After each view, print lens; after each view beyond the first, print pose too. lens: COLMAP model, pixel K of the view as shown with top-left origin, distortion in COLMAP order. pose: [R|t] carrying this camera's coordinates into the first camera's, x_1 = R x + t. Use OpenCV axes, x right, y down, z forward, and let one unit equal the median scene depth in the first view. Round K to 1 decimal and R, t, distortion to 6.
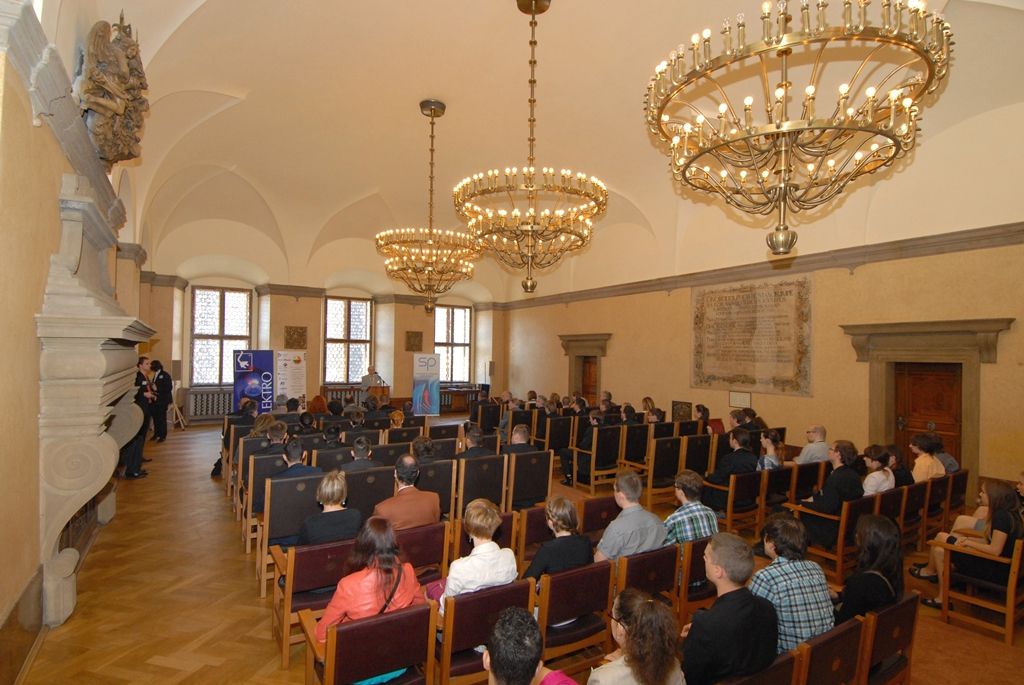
lens RADIAL K [[534.2, 0, 512.0], [0, 534.2, 342.5], [0, 0, 1]] dist [0.000540, 0.000071]
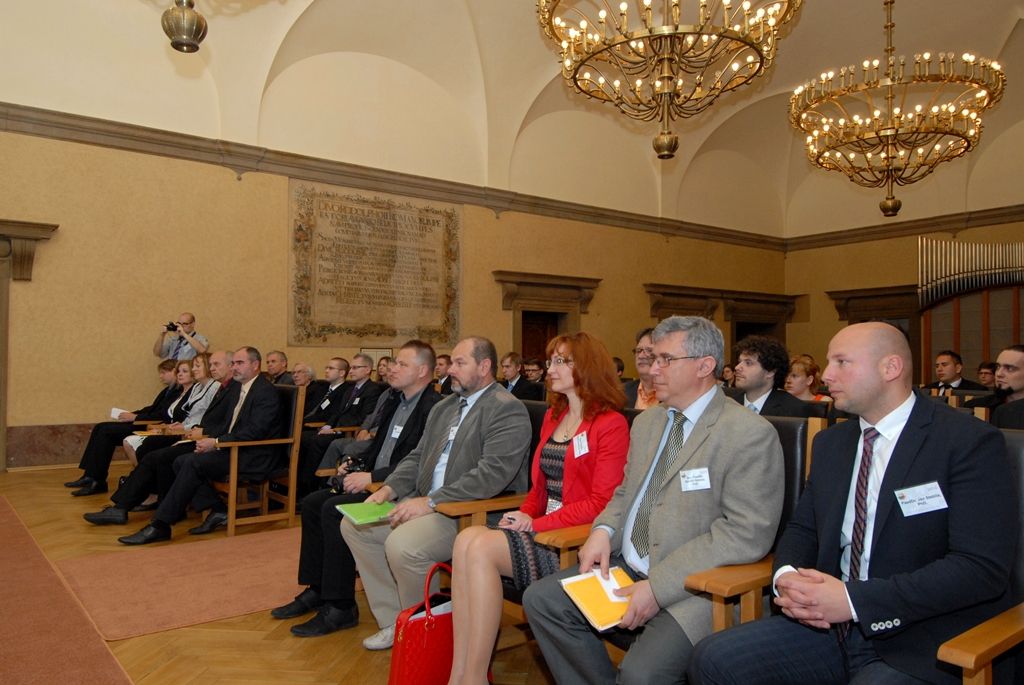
lens RADIAL K [[756.2, 0, 512.0], [0, 756.2, 342.5], [0, 0, 1]] dist [0.007100, 0.001809]
pose [[-0.131296, 0.022534, 0.991087, -0.599566], [-0.019117, 0.999498, -0.025258, 0.109517], [-0.991159, -0.022263, -0.130800, 0.980134]]
